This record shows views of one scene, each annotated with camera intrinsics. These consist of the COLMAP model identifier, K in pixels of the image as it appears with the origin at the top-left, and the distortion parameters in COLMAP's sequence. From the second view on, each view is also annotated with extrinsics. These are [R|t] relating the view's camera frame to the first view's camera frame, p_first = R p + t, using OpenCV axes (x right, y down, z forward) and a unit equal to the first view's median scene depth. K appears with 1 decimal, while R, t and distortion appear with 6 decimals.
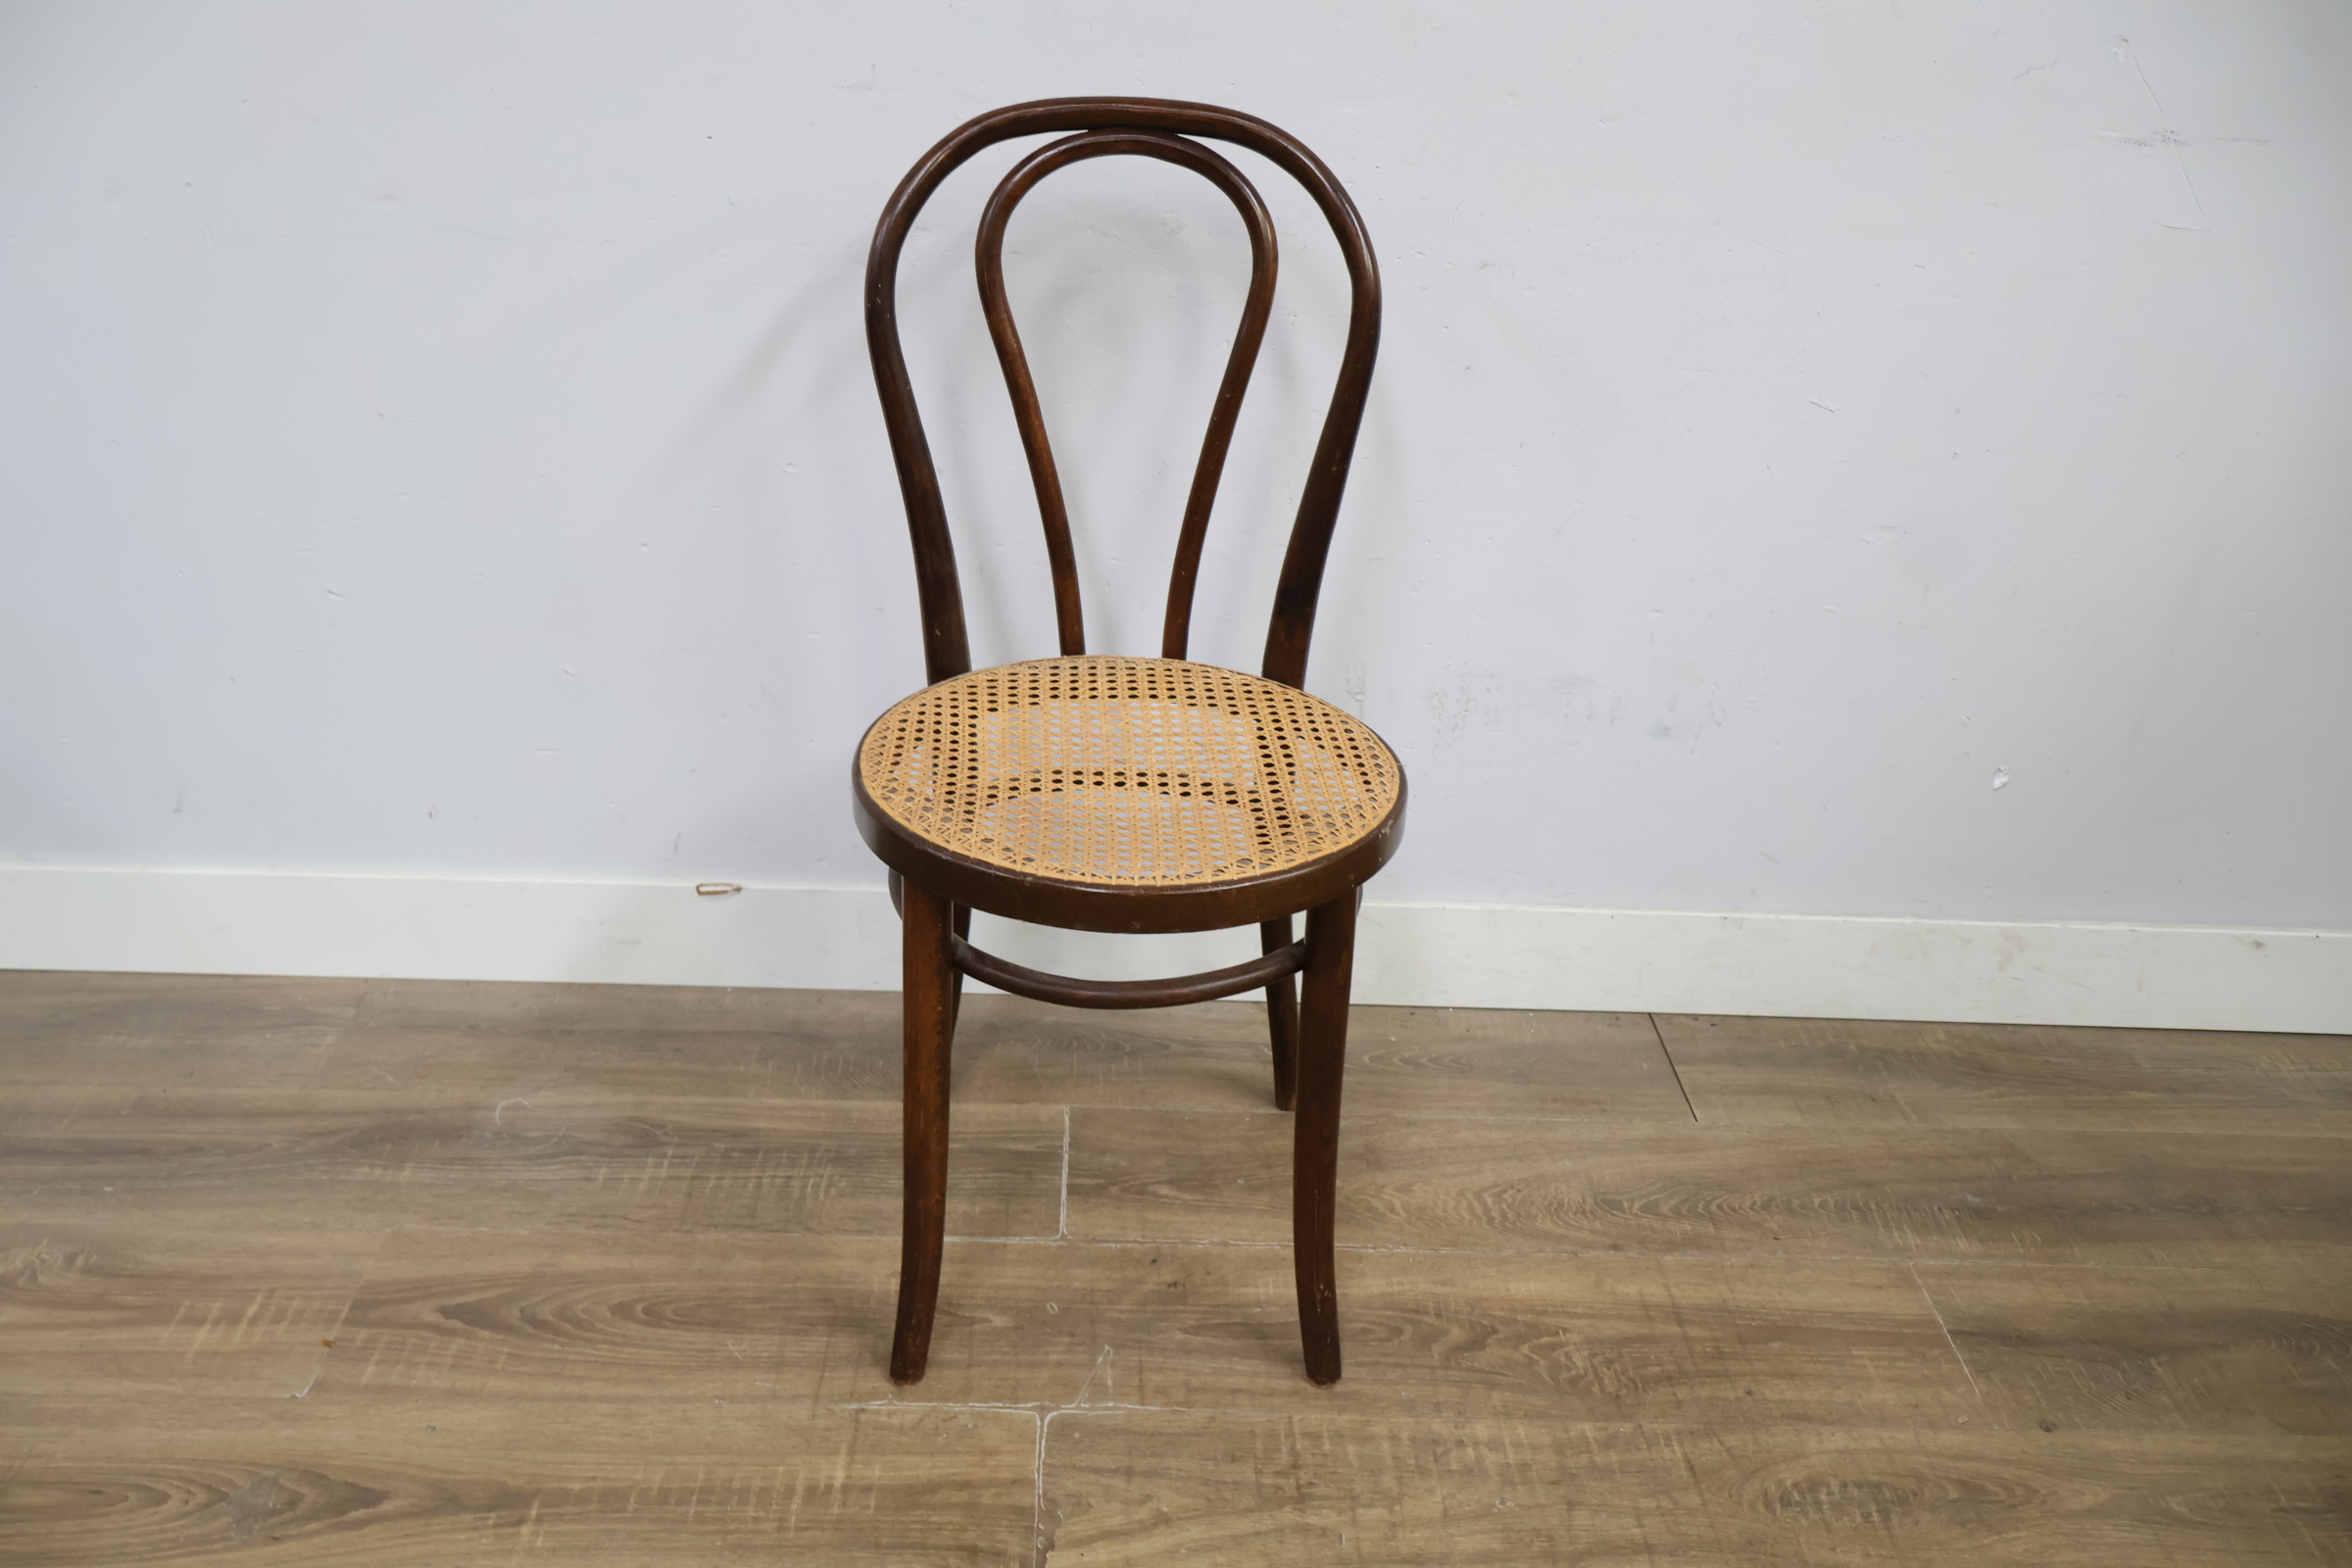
lens RADIAL K [[2124.3, 0, 1169.9], [0, 2124.3, 787.8], [0, 0, 1]] dist [0.001030, -0.000272]
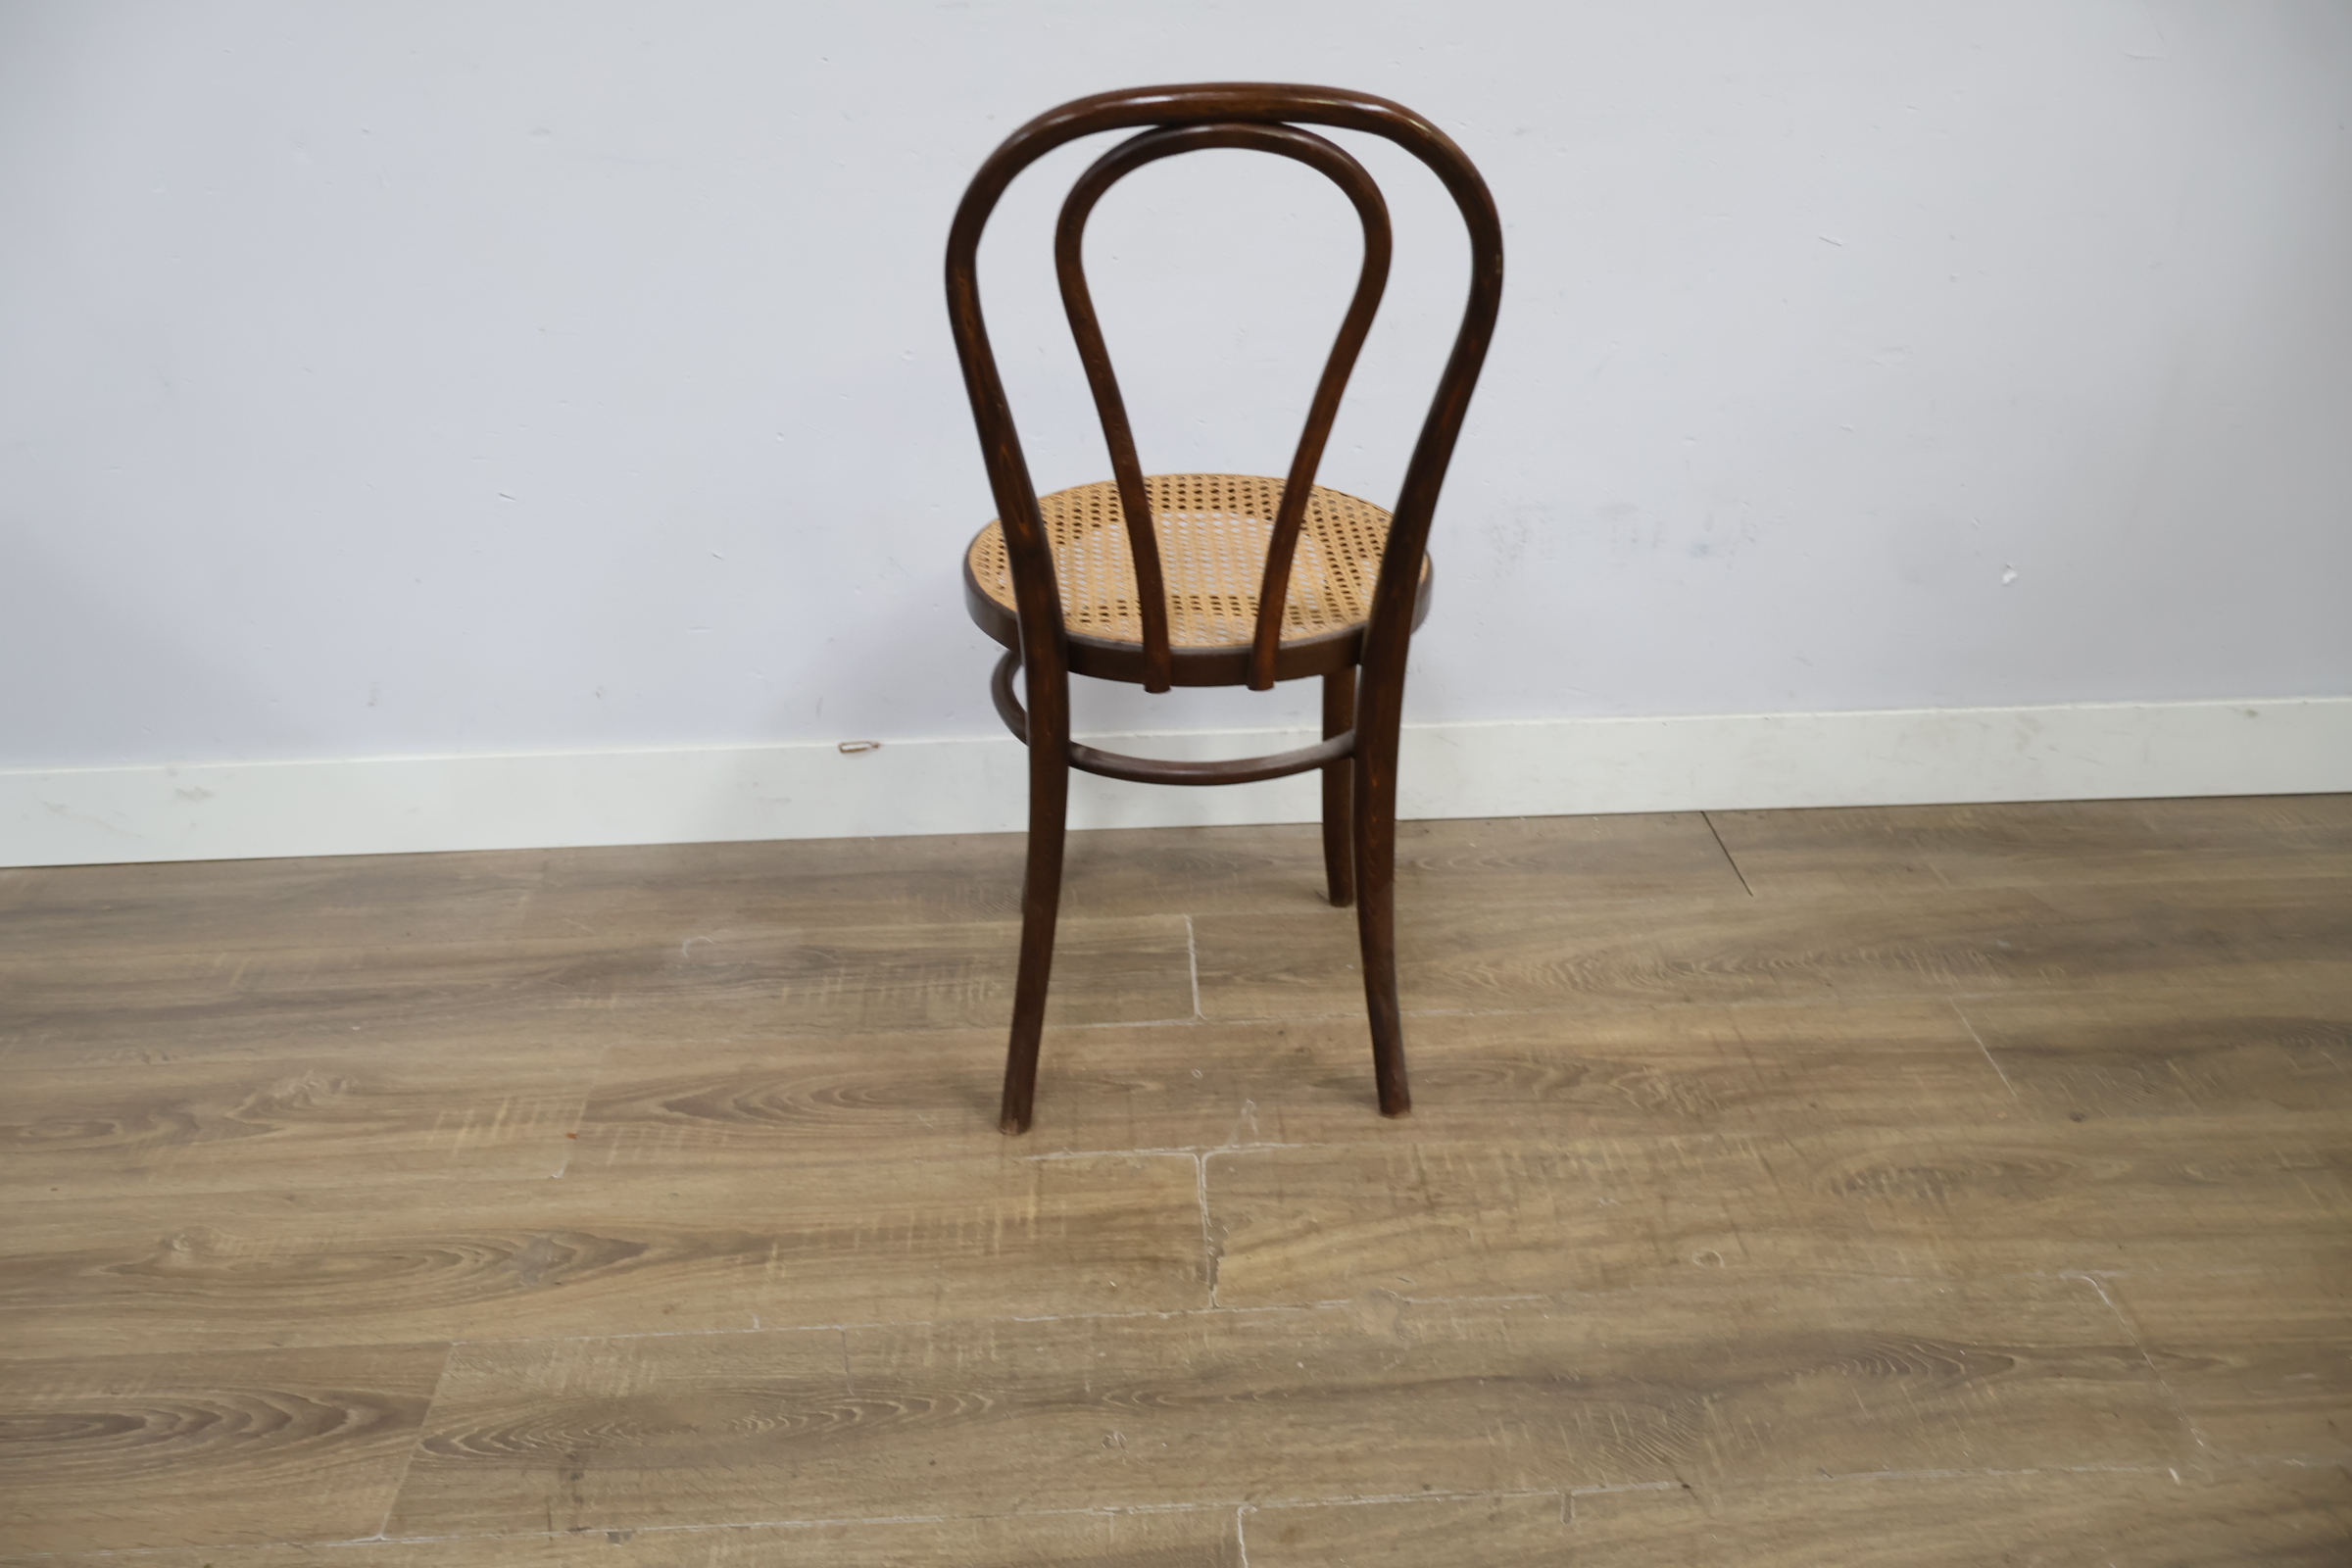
lens RADIAL K [[2149.6, 0, 1169.5], [0, 2149.6, 796.4], [0, 0, 1]] dist [0.000700, 0.006742]
pose [[0.998050, -0.061910, -0.007959, -0.052055], [0.062088, 0.997771, 0.024448, 0.068008], [0.006428, -0.024894, 0.999669, -0.149254]]
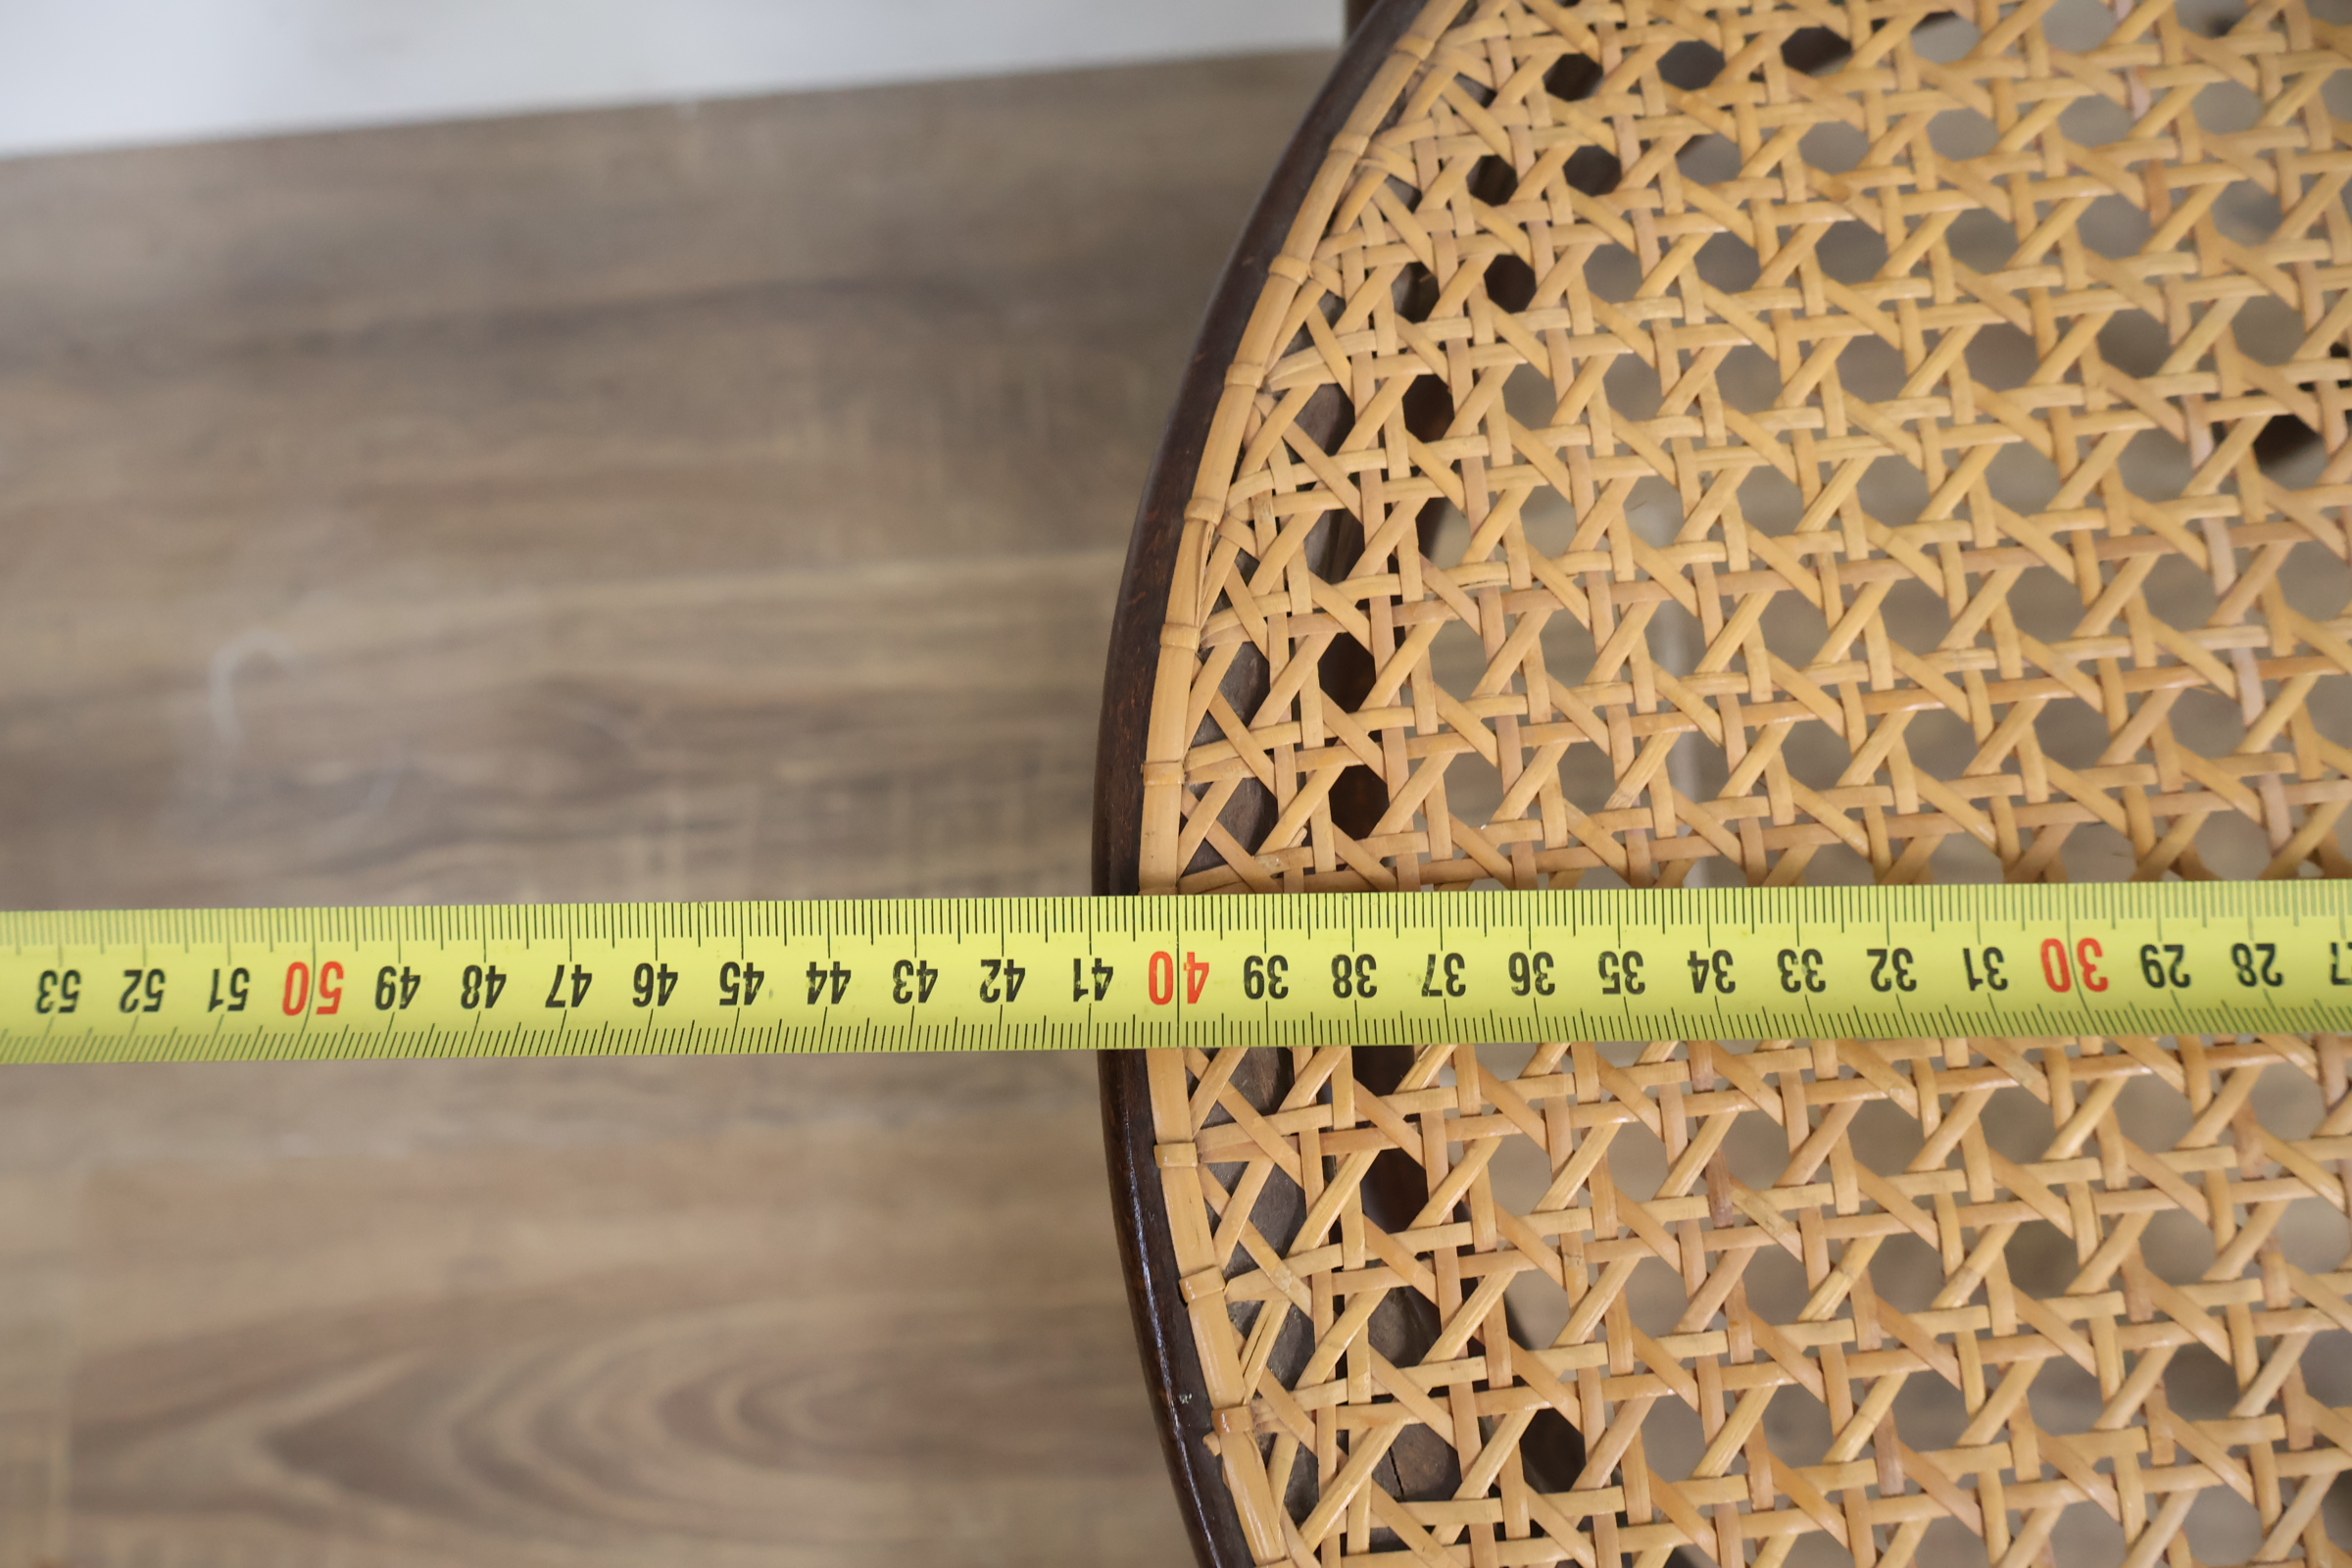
lens RADIAL K [[2124.3, 0, 1169.9], [0, 2124.3, 787.8], [0, 0, 1]] dist [0.001030, -0.000272]
pose [[0.992847, -0.055803, -0.105547, -0.112520], [0.117791, 0.602055, 0.789718, -0.144691], [0.019476, -0.796502, 0.604322, 0.843611]]
